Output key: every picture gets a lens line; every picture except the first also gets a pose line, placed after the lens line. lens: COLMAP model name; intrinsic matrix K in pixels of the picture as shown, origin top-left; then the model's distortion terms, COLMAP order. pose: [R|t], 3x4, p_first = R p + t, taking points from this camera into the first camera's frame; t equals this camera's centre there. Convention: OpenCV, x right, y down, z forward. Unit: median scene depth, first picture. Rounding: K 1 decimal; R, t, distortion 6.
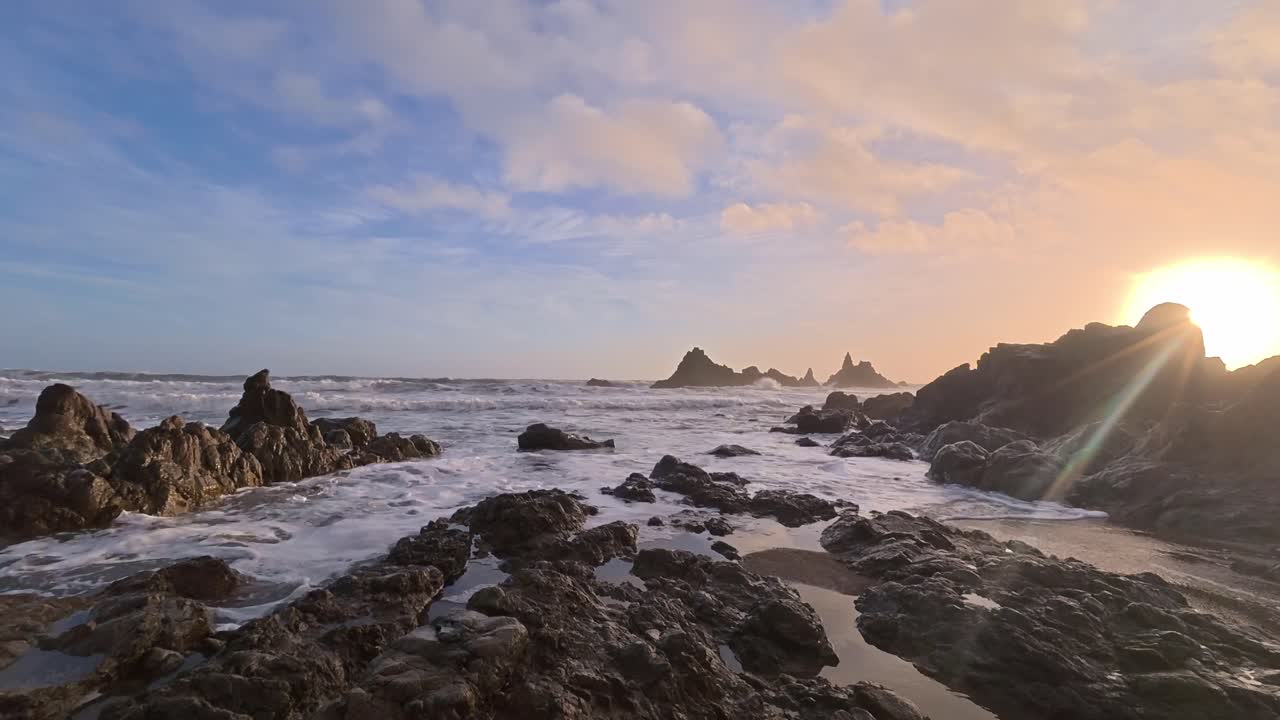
lens RADIAL K [[508.7, 0, 642.0], [0, 508.7, 363.3], [0, 0, 1]] dist [-0.003280, -0.000289]
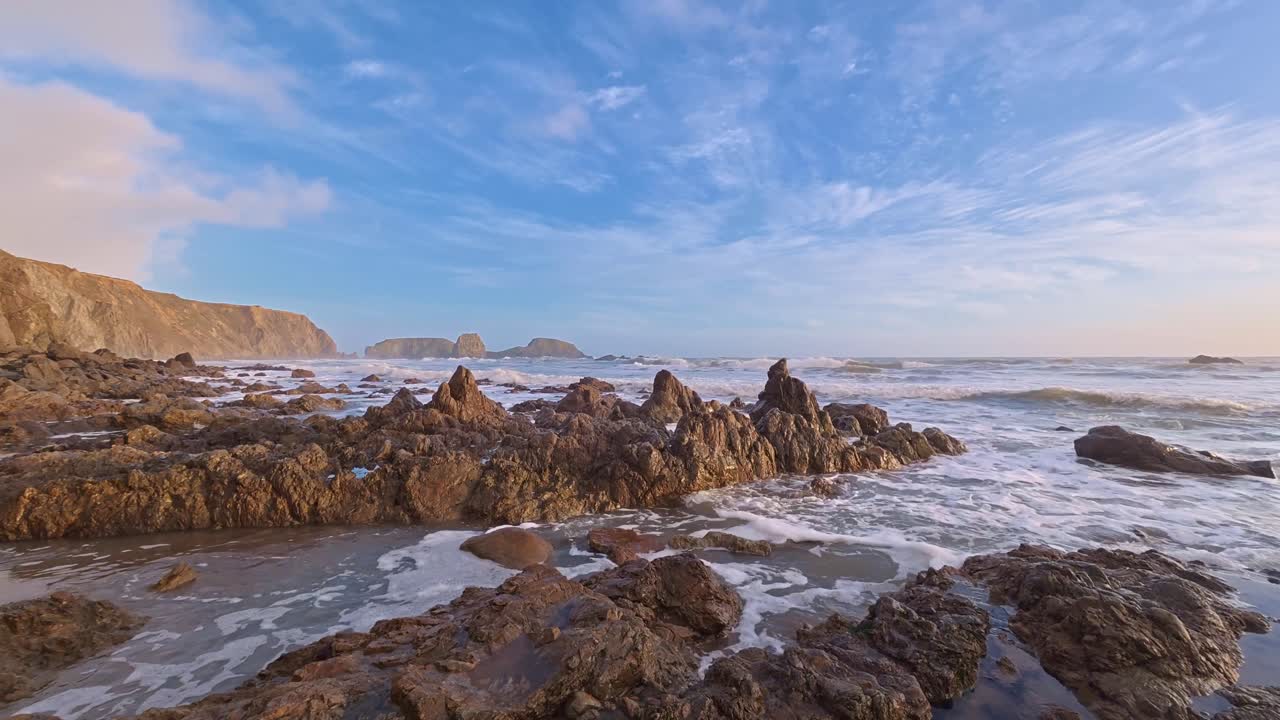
lens RADIAL K [[508.7, 0, 642.8], [0, 508.7, 362.1], [0, 0, 1]] dist [-0.003280, -0.000289]
pose [[0.588035, -0.000303, -0.808835, -0.037157], [0.026220, 0.999482, 0.018688, -0.012850], [0.808410, -0.032196, 0.587739, 0.143781]]
